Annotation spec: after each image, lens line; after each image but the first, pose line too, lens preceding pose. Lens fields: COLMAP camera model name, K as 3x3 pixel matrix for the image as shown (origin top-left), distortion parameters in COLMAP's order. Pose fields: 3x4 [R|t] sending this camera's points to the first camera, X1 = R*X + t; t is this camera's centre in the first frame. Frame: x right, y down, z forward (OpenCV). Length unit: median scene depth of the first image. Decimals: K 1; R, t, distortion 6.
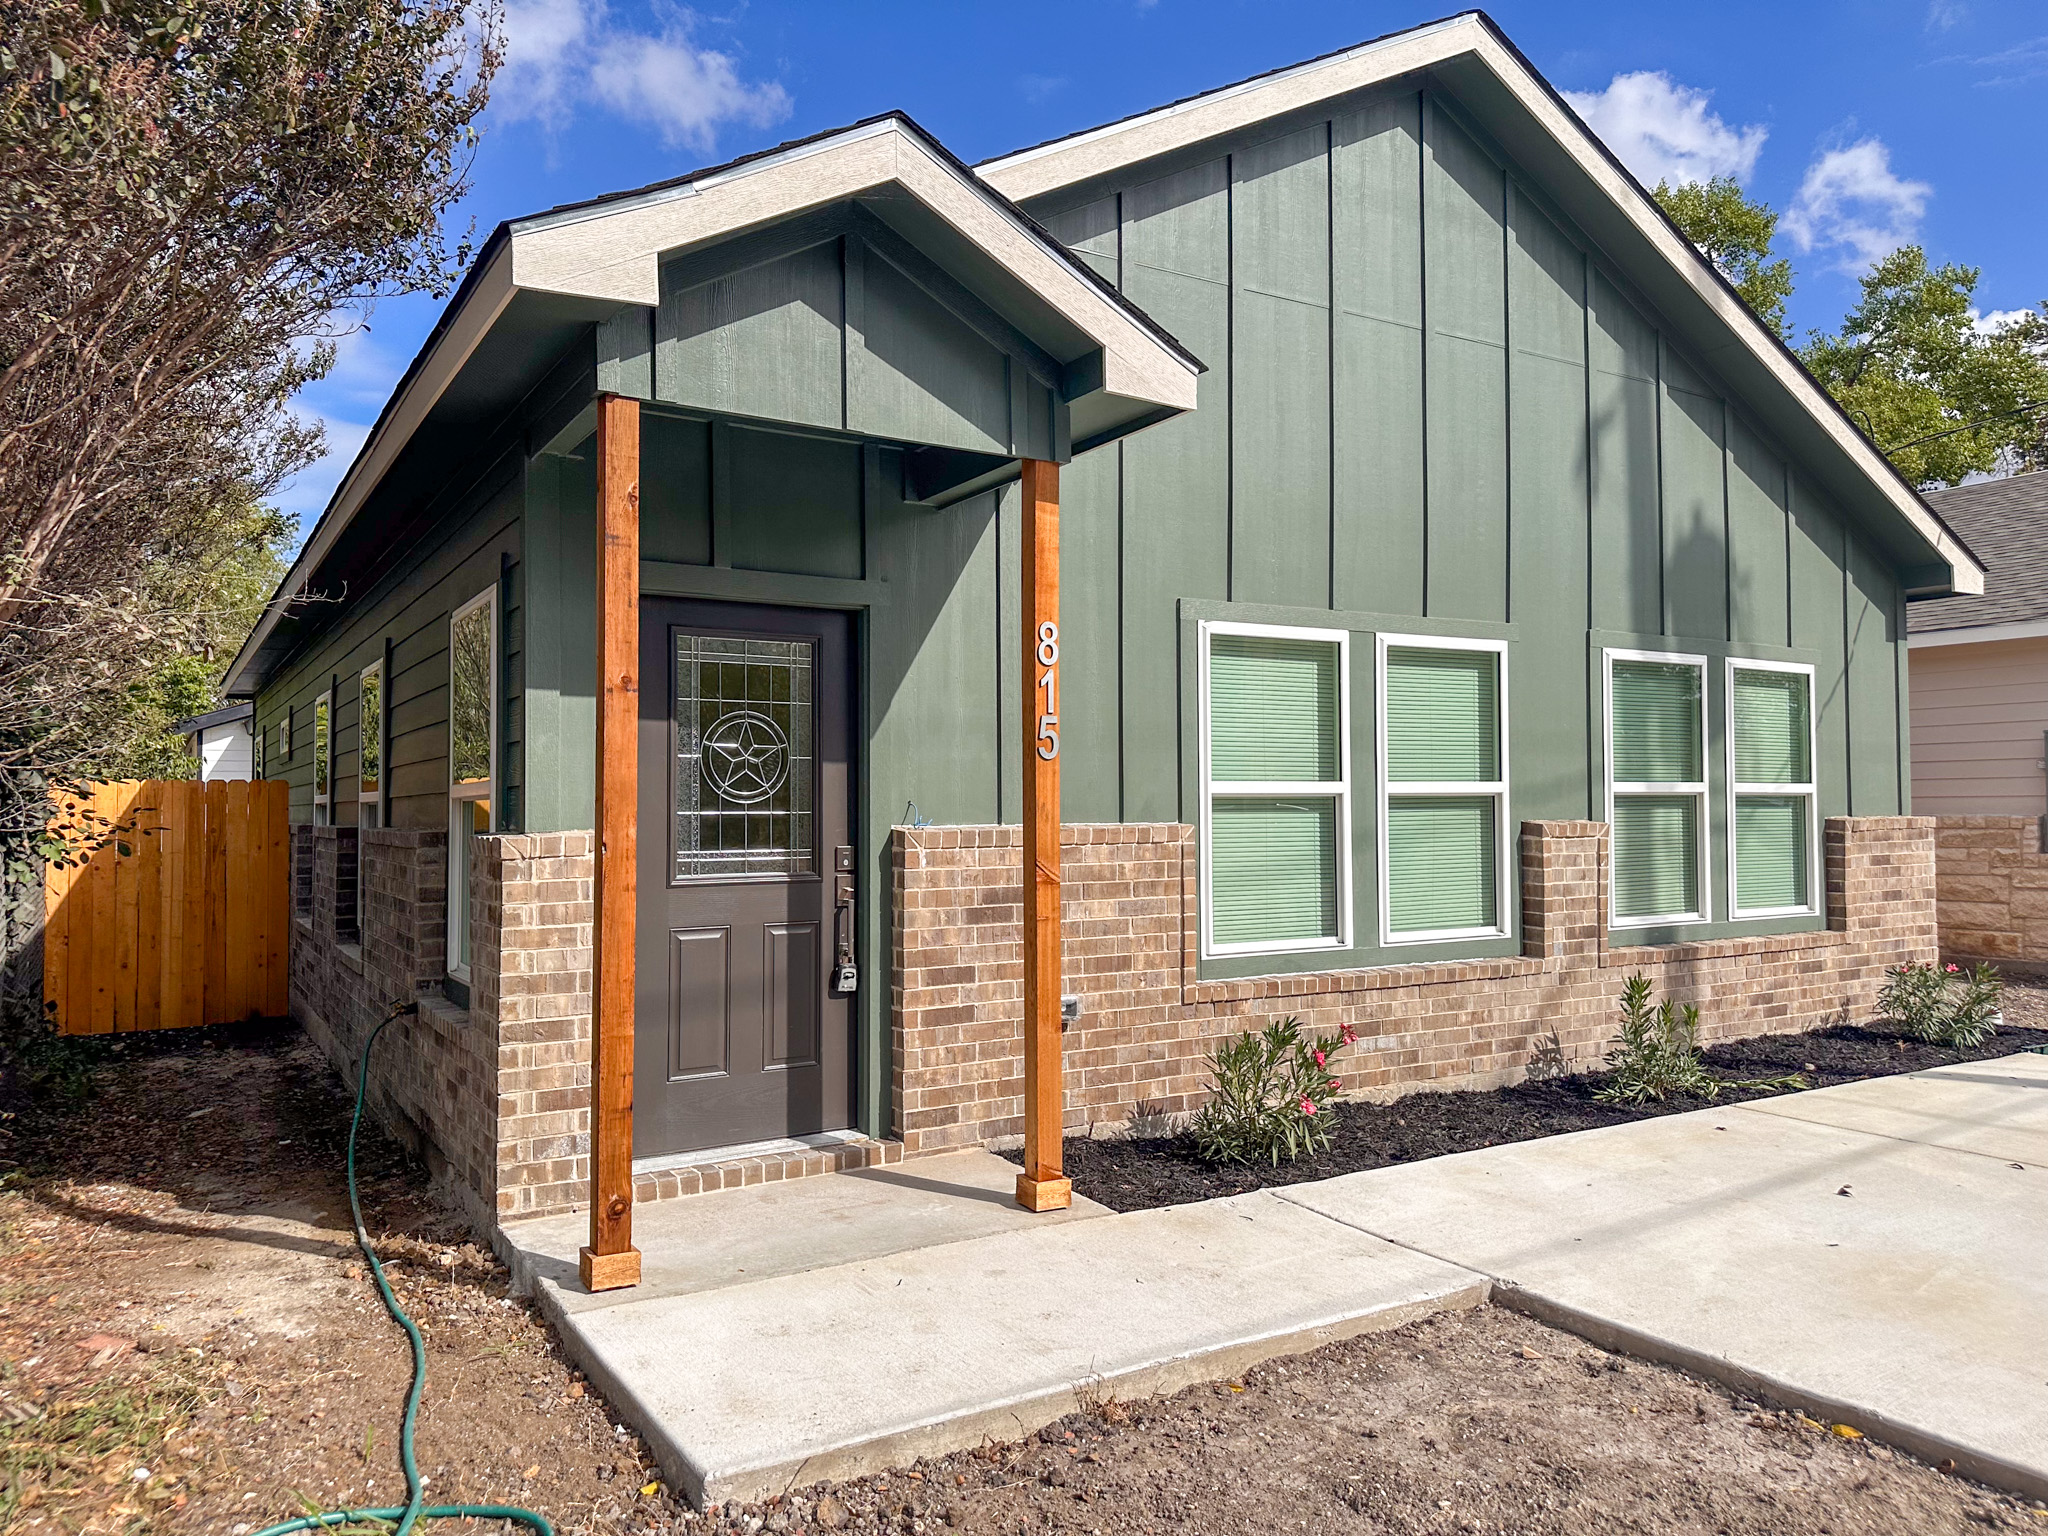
lens RADIAL K [[1441.7, 0, 1012.6], [0, 1441.7, 780.0], [0, 0, 1]] dist [0.146277, -0.231176]
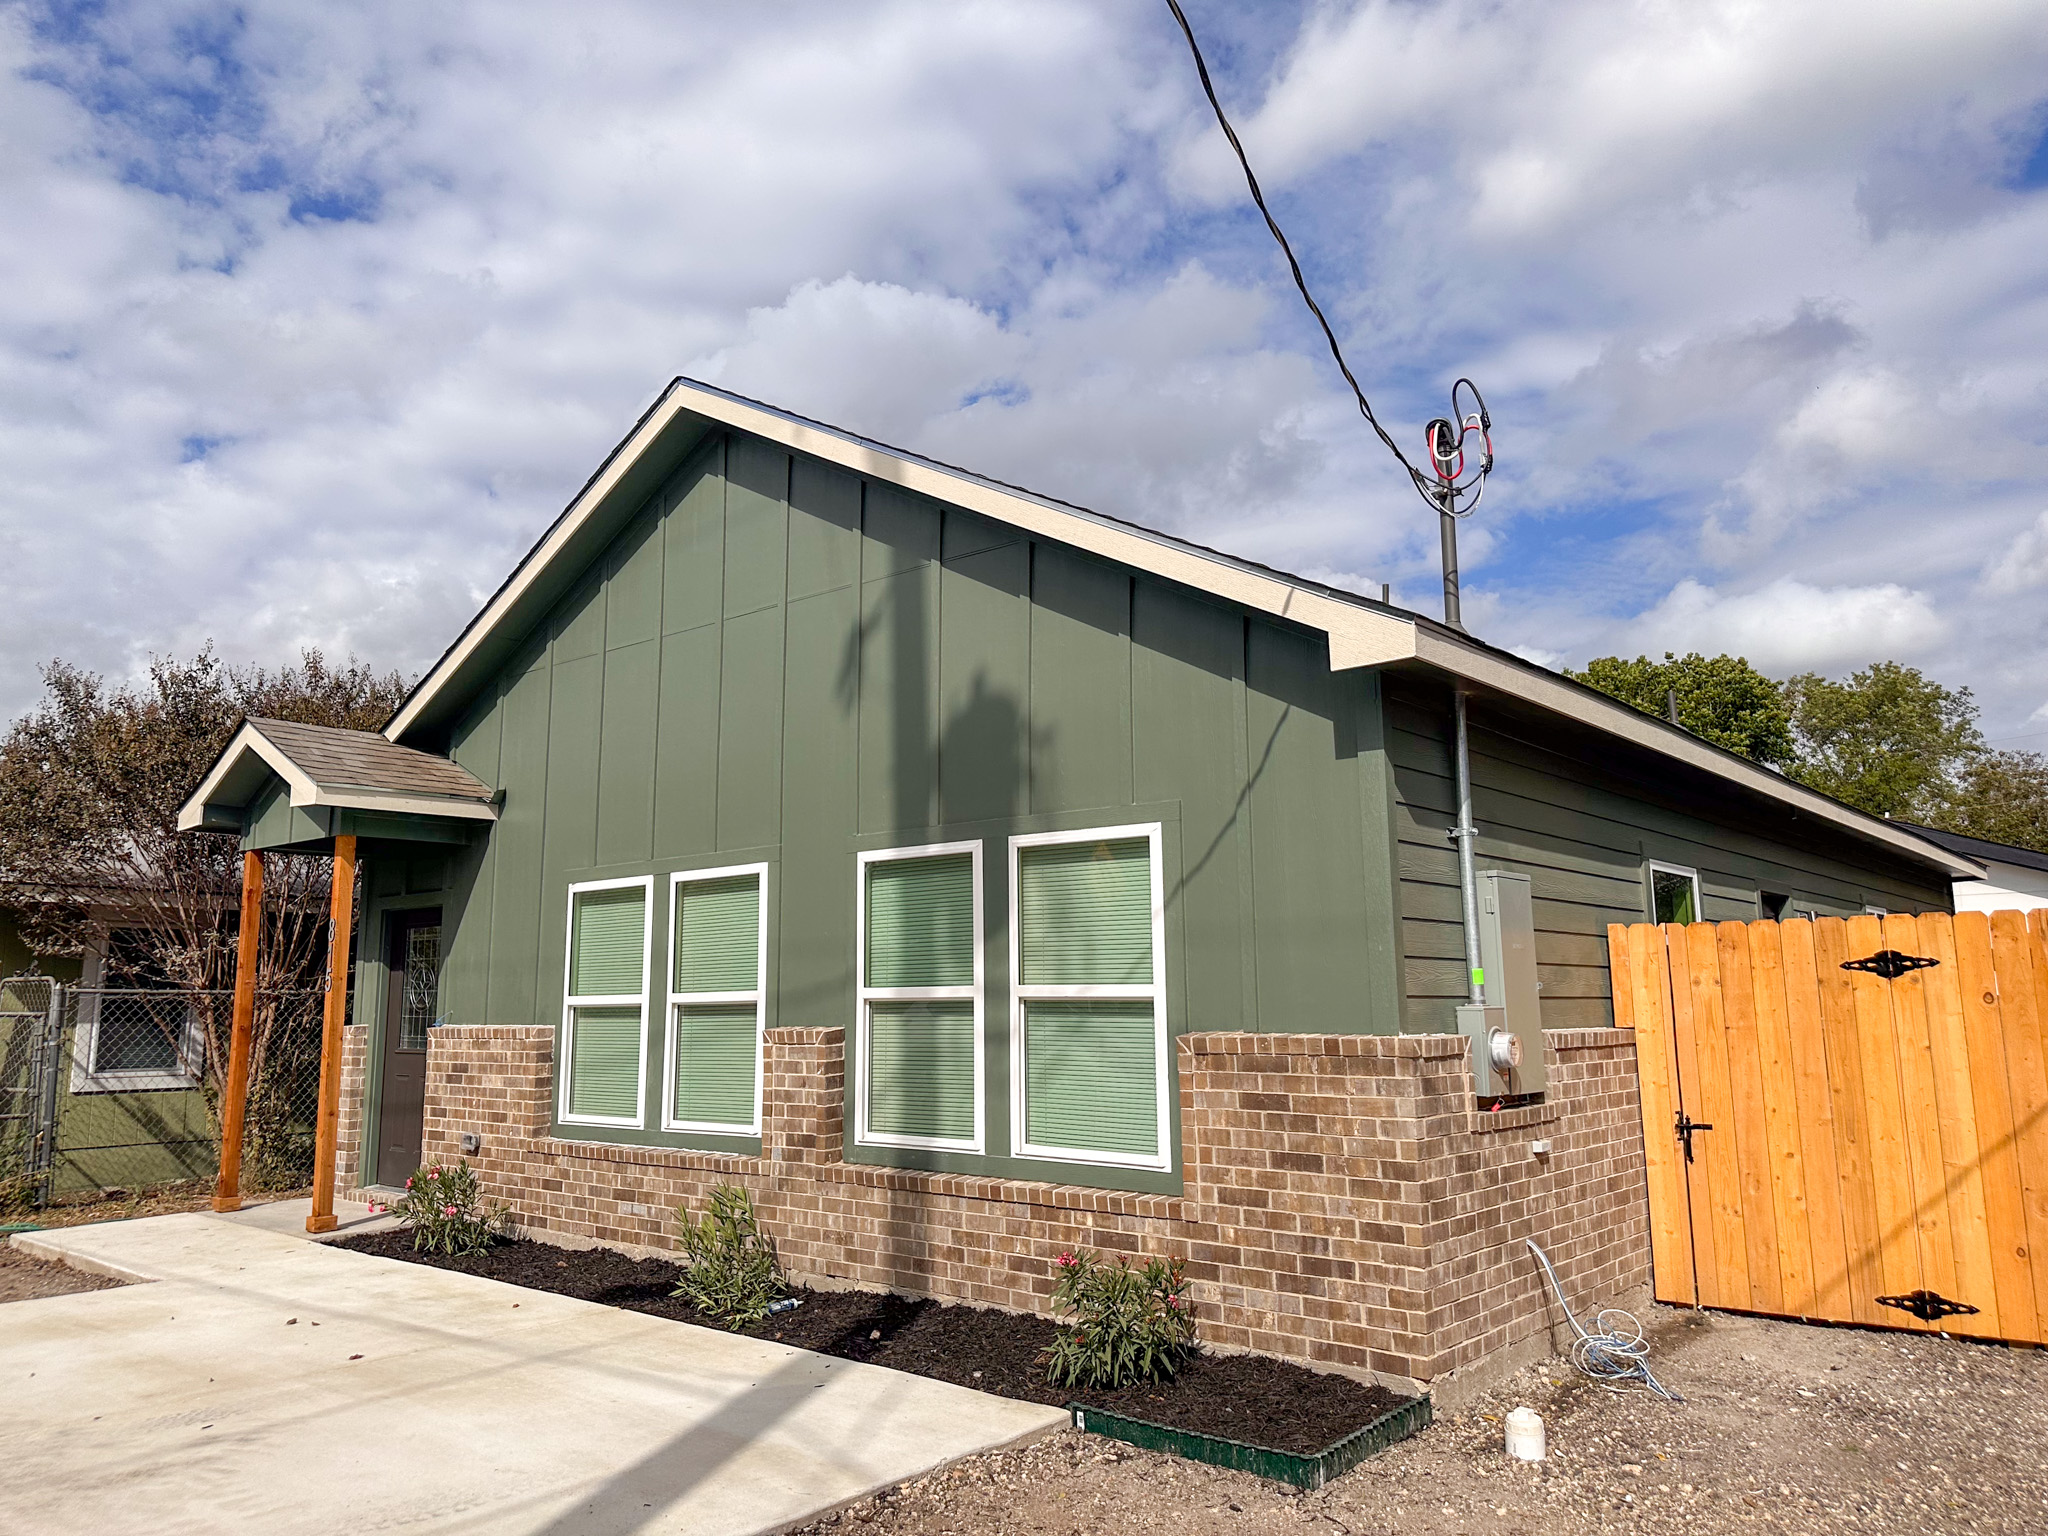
lens RADIAL K [[1441.7, 0, 1012.6], [0, 1441.7, 780.0], [0, 0, 1]] dist [0.146277, -0.231176]
pose [[0.296765, -0.139419, -0.944719, 1.563596], [0.024758, 0.990076, -0.138335, -0.000224], [0.954630, 0.017664, 0.297271, 0.922569]]
